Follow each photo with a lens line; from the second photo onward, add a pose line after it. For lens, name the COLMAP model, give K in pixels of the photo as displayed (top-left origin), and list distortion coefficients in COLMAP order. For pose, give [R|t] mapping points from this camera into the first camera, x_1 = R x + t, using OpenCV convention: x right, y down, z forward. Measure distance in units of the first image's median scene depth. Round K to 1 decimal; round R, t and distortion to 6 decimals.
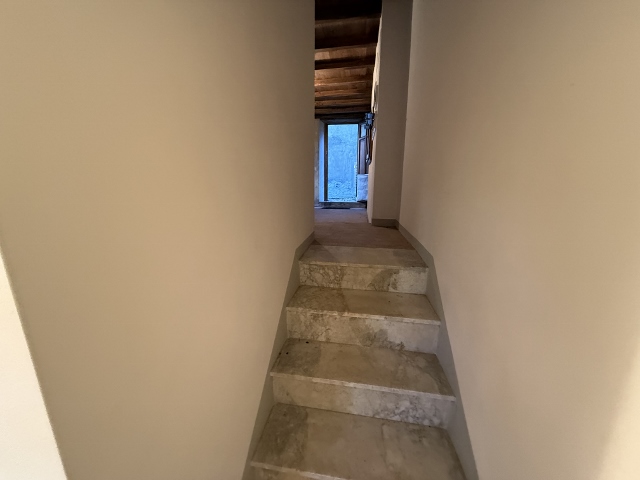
lens RADIAL K [[256.5, 0, 319.7], [0, 256.5, 242.0], [0, 0, 1]] dist [0.001454, -0.000359]
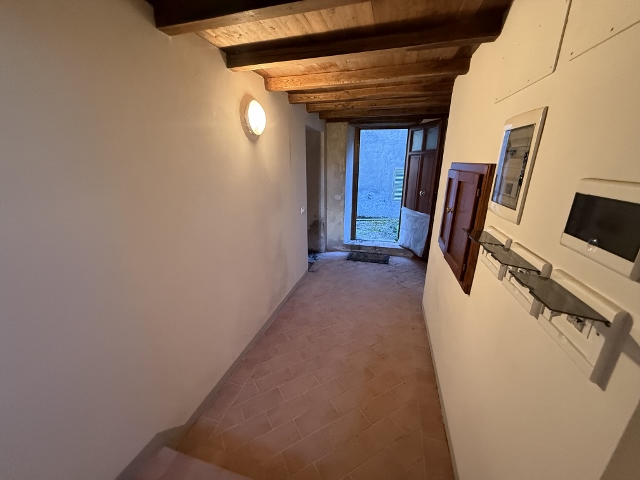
lens RADIAL K [[256.5, 0, 316.6], [0, 256.5, 239.4], [0, 0, 1]] dist [0.001454, -0.000359]
pose [[0.992466, 0.038876, -0.116191, 0.007220], [-0.029348, 0.996149, 0.082620, -0.222993], [0.118955, -0.078587, 0.989785, 0.307251]]
